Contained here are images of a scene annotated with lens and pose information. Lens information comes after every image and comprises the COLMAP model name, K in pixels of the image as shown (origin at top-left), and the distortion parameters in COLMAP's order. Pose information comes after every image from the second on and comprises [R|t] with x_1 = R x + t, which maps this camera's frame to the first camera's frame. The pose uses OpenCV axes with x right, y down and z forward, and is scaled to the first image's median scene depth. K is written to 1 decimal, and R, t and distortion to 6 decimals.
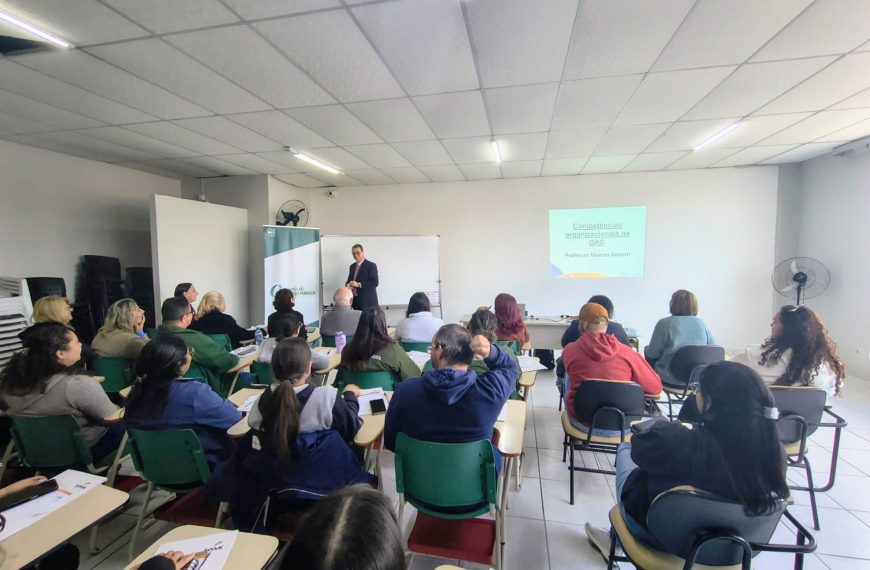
lens RADIAL K [[405.9, 0, 435.0], [0, 405.9, 285.0], [0, 0, 1]] dist [0.000883, 0.000028]
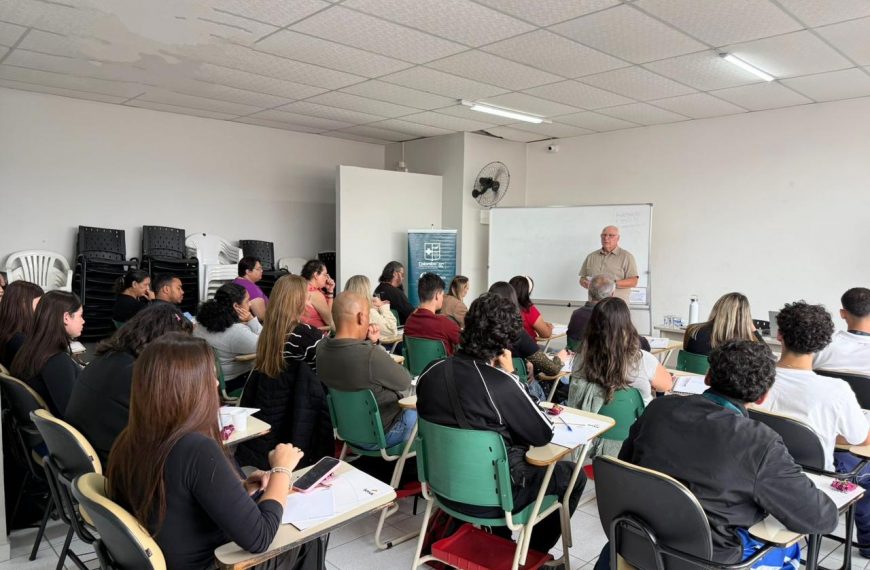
lens RADIAL K [[648.5, 0, 419.0], [0, 648.5, 305.6], [0, 0, 1]] dist [-0.009866, -0.006011]
pose [[0.786683, 0.083103, -0.611738, 0.375404], [-0.069656, 0.996519, 0.045798, 0.023946], [0.613415, 0.006583, 0.789733, -0.091422]]
